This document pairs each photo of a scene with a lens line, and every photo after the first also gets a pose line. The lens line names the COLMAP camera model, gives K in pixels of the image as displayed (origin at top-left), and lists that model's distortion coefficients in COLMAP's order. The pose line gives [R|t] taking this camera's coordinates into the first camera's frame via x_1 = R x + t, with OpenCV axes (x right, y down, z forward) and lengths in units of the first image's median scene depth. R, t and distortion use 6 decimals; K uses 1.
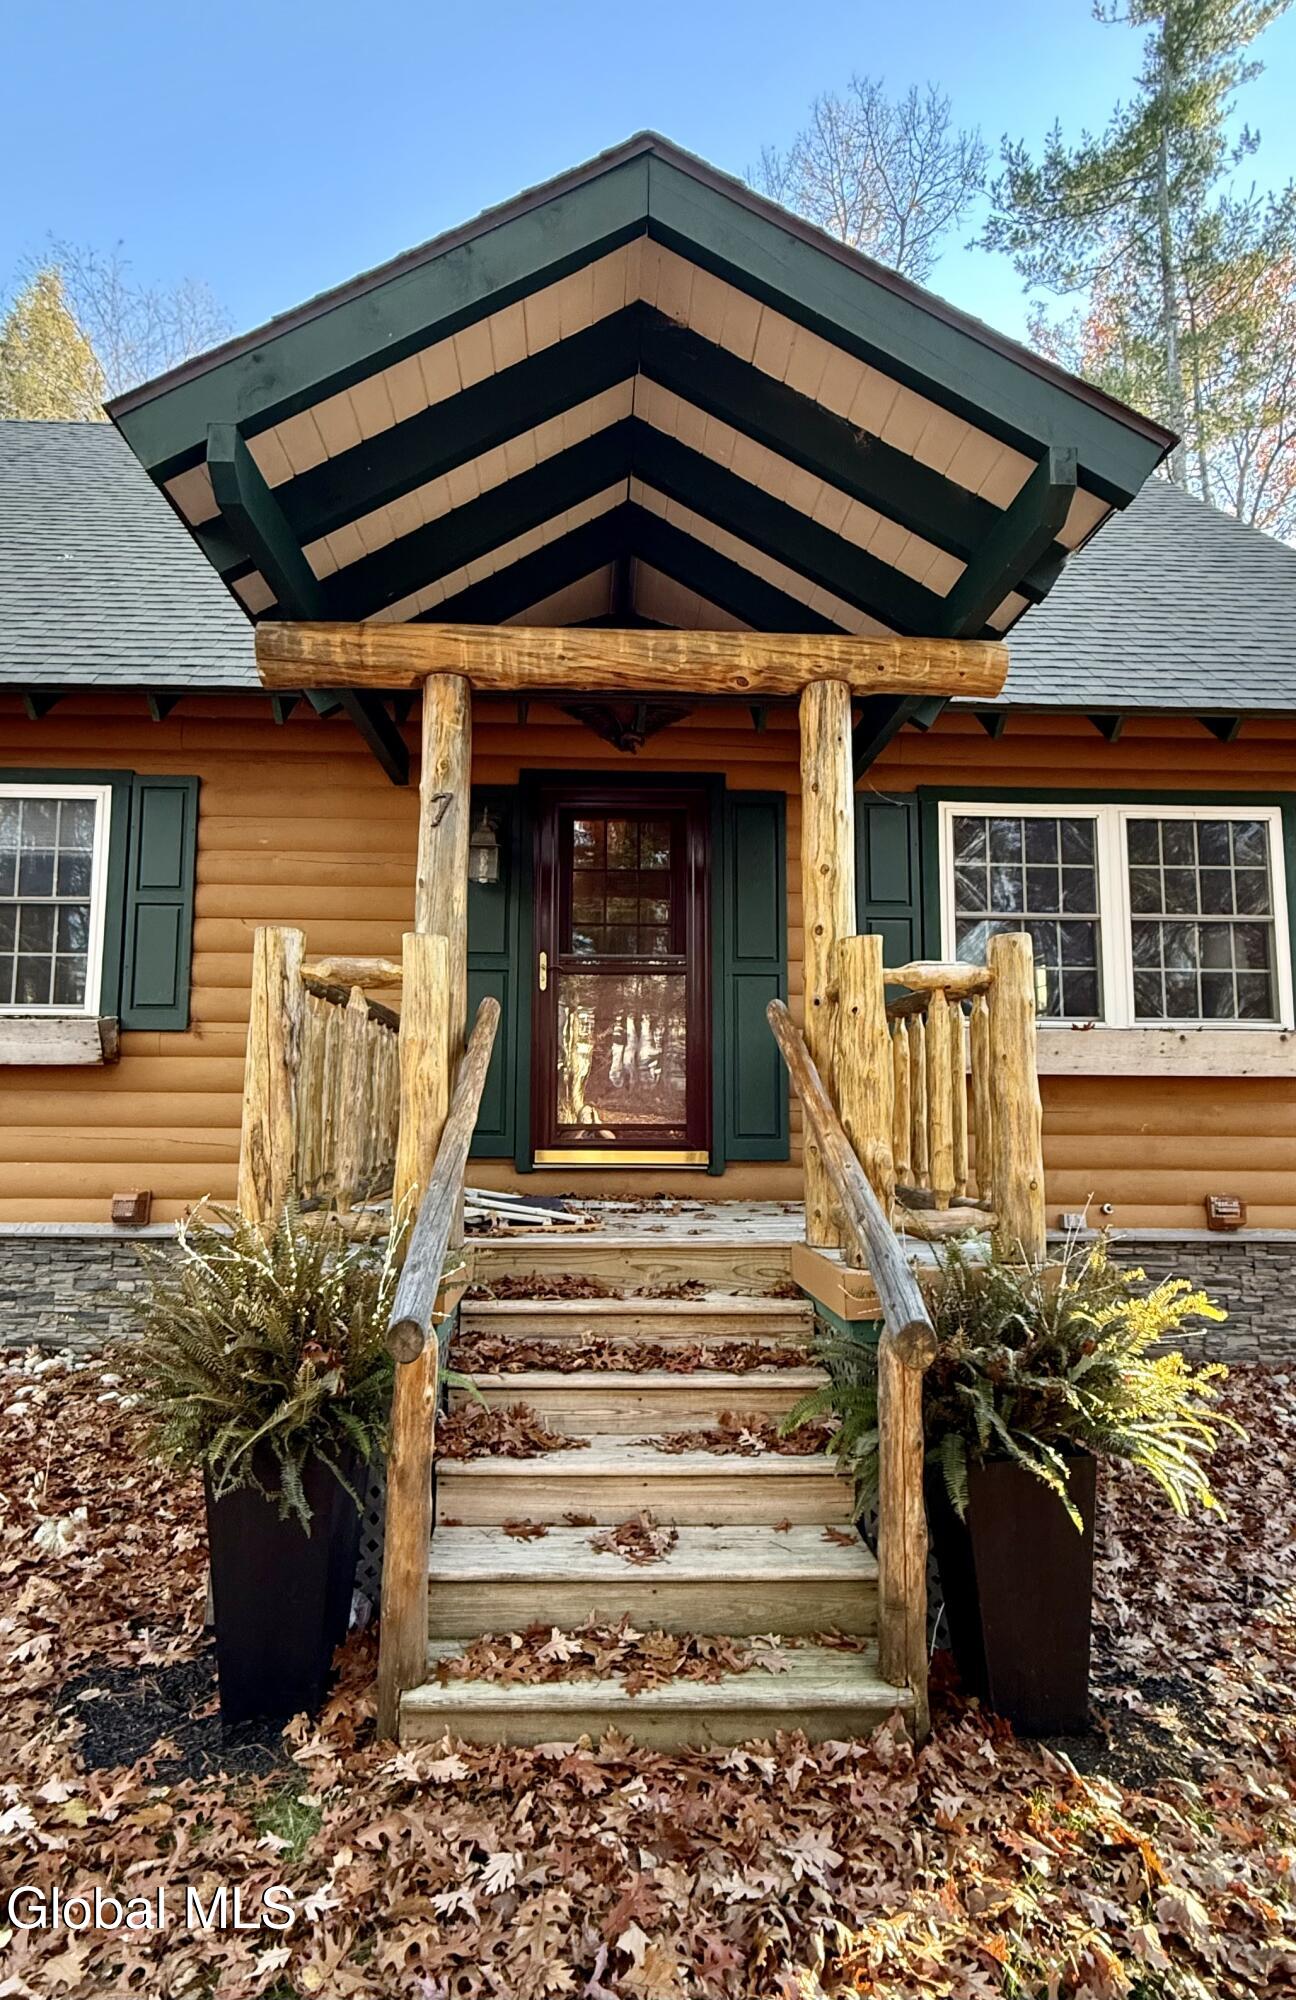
lens RADIAL K [[973.2, 0, 639.1], [0, 973.2, 1010.6], [0, 0, 1]] dist [-0.004059, -0.000210]
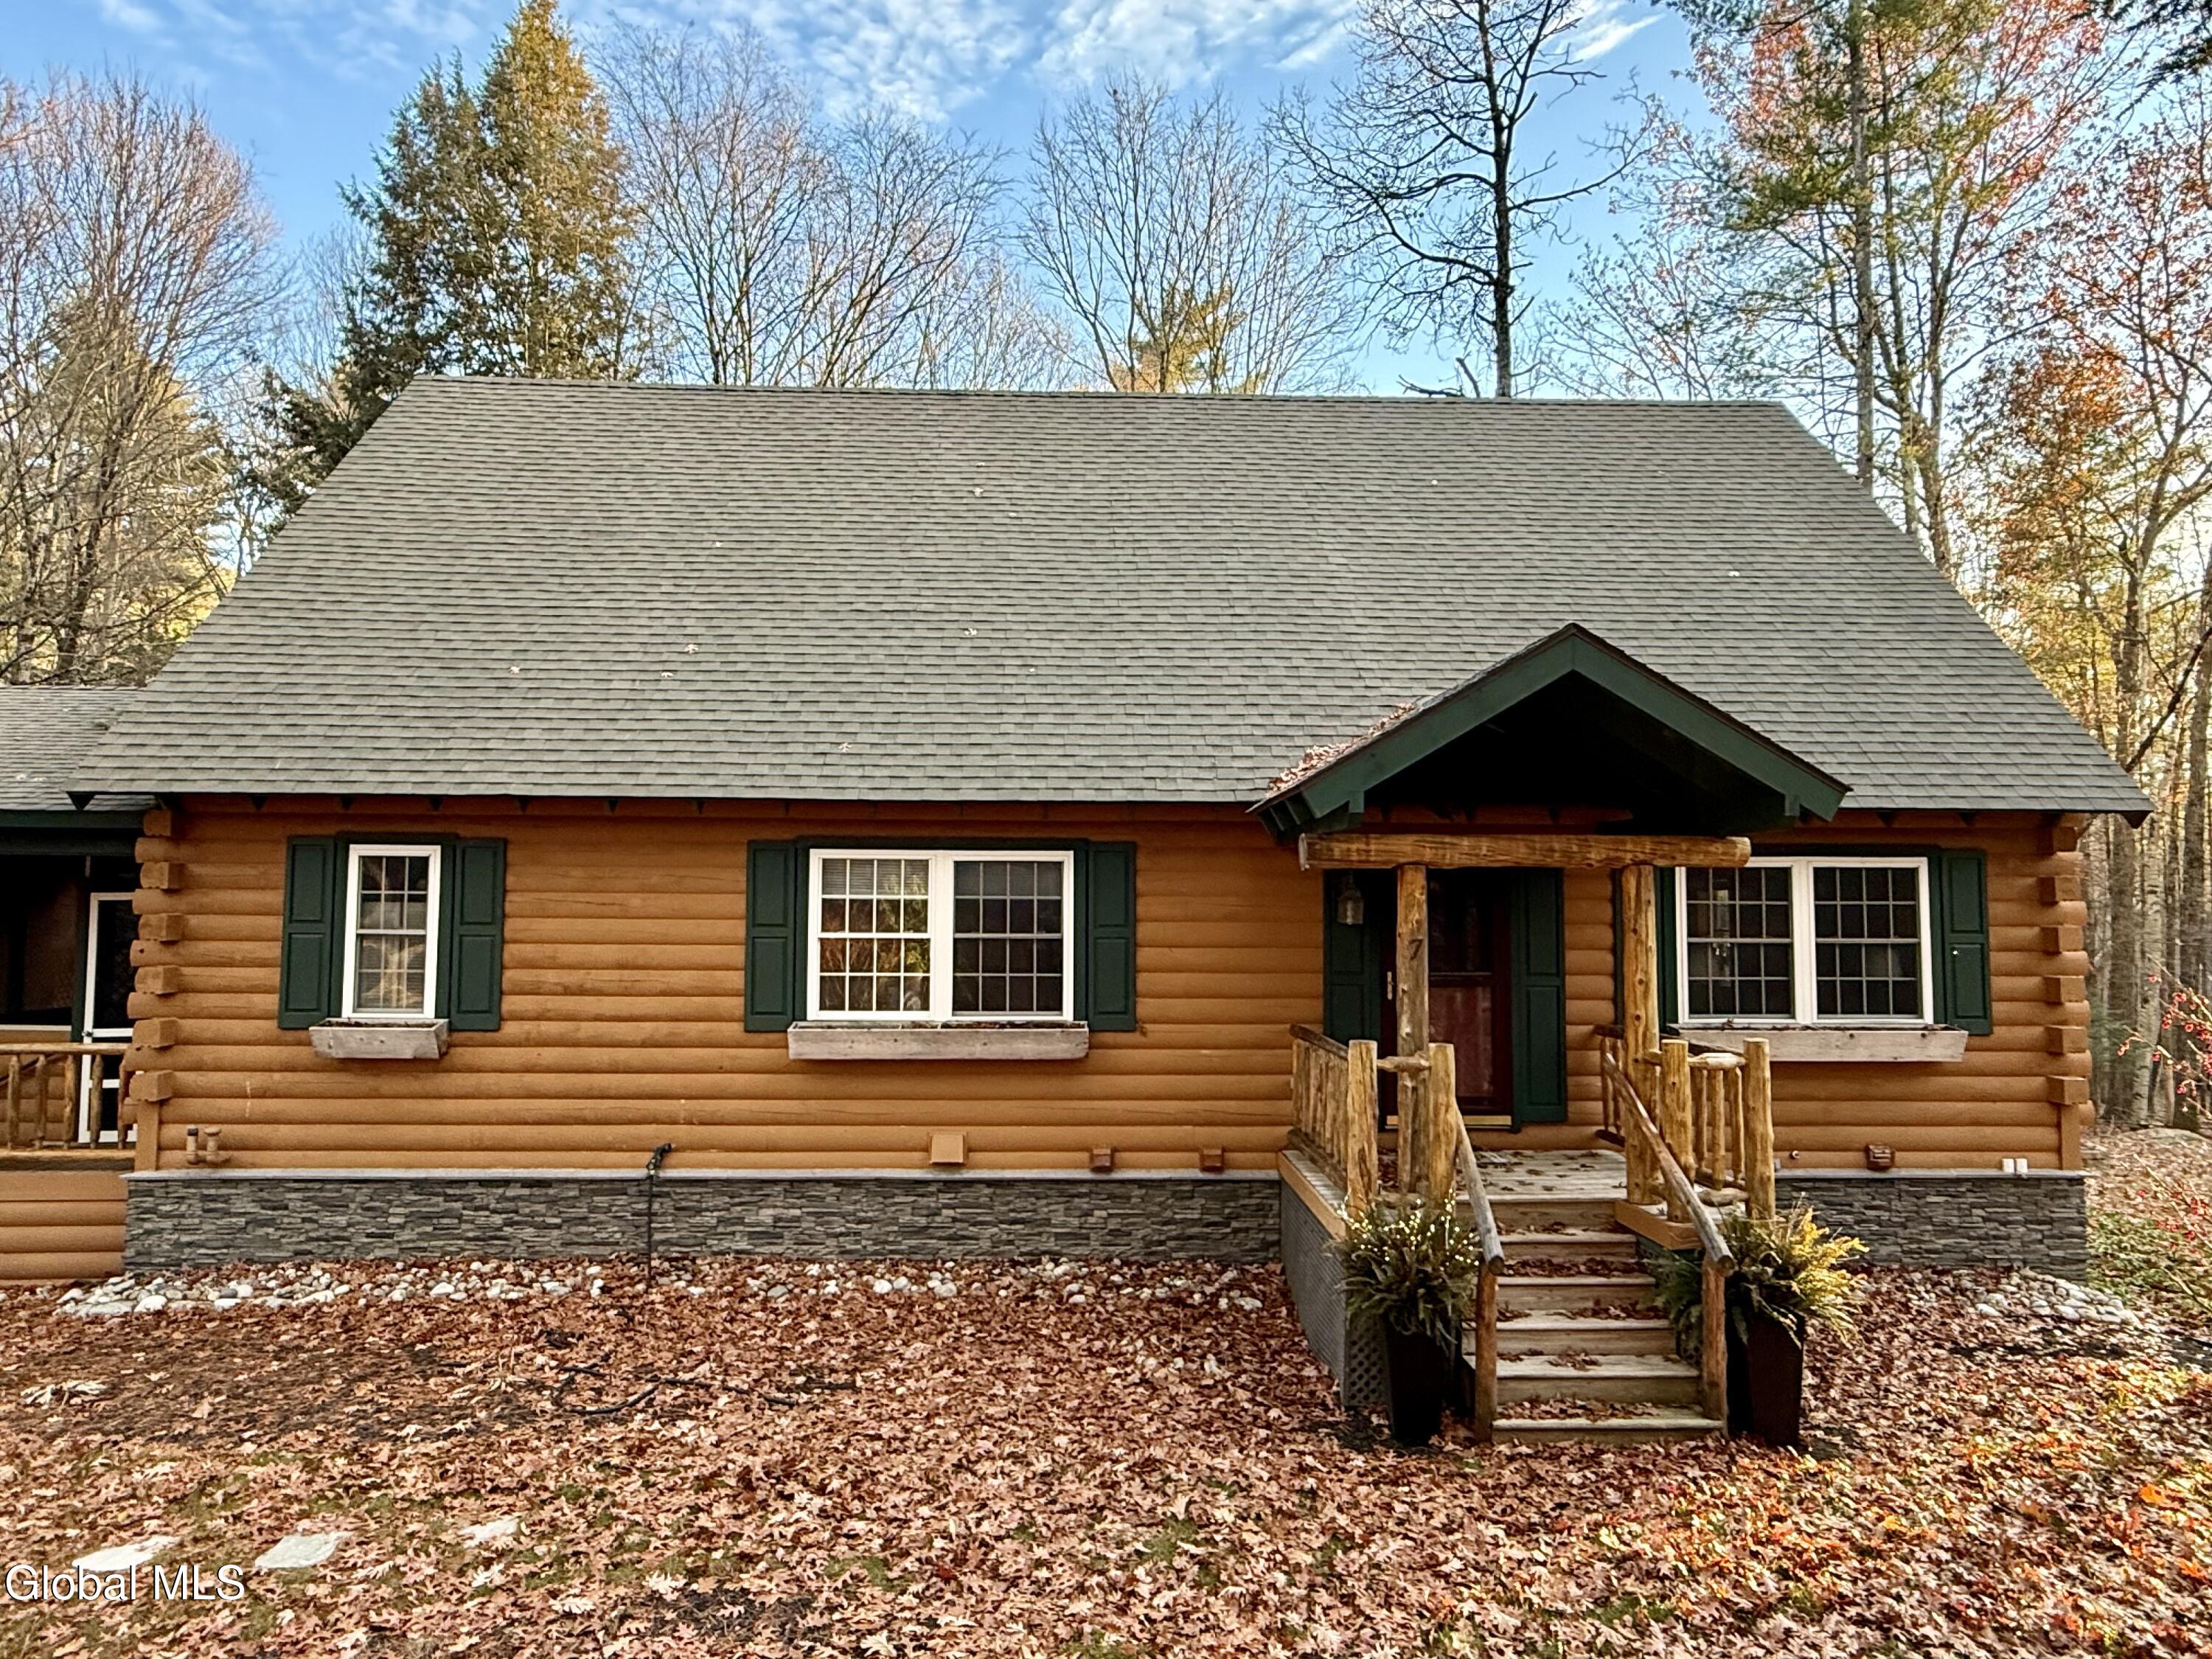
lens RADIAL K [[1356.1, 0, 1113.1], [0, 1356.1, 813.5], [0, 0, 1]] dist [0.003051, -0.000506]
pose [[0.999974, -0.002207, 0.006888, -0.810775], [0.001926, 0.999177, 0.040519, -0.583679], [-0.006972, -0.040505, 0.999155, -1.461065]]
